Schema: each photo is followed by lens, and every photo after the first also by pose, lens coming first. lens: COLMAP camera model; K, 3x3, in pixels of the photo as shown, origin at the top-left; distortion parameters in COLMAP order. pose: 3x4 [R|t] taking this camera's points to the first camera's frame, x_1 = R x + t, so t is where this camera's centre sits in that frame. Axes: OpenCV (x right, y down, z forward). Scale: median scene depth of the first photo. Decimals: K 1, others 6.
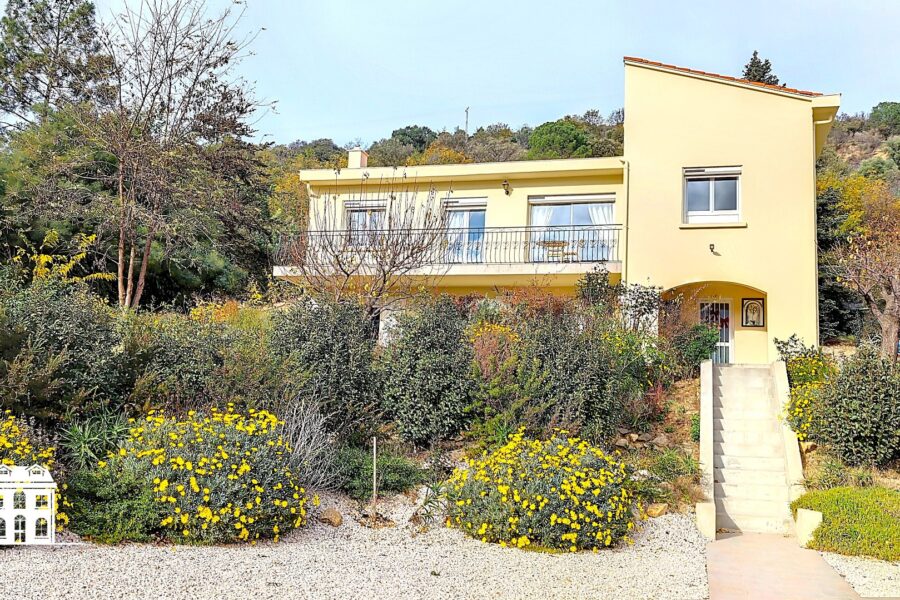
lens RADIAL K [[942.1, 0, 471.2], [0, 942.1, 297.4], [0, 0, 1]] dist [0.182646, -0.612806]
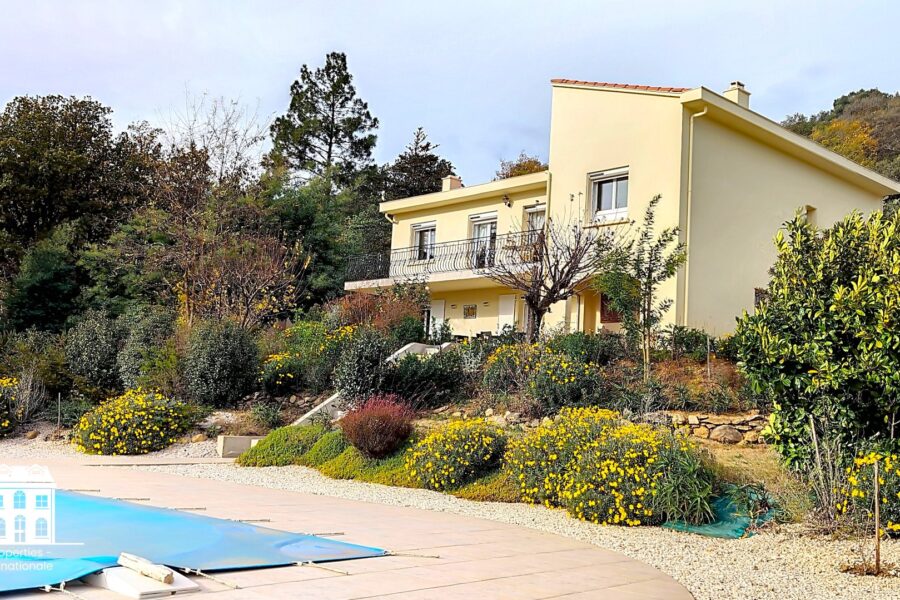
lens RADIAL K [[962.8, 0, 450.1], [0, 962.8, 364.1], [0, 0, 1]] dist [0.070326, -0.000093]
pose [[0.851939, -0.021499, -0.523199, 0.793851], [0.059560, 0.996651, 0.056029, 0.017886], [0.520243, -0.078895, 0.850367, -0.092959]]
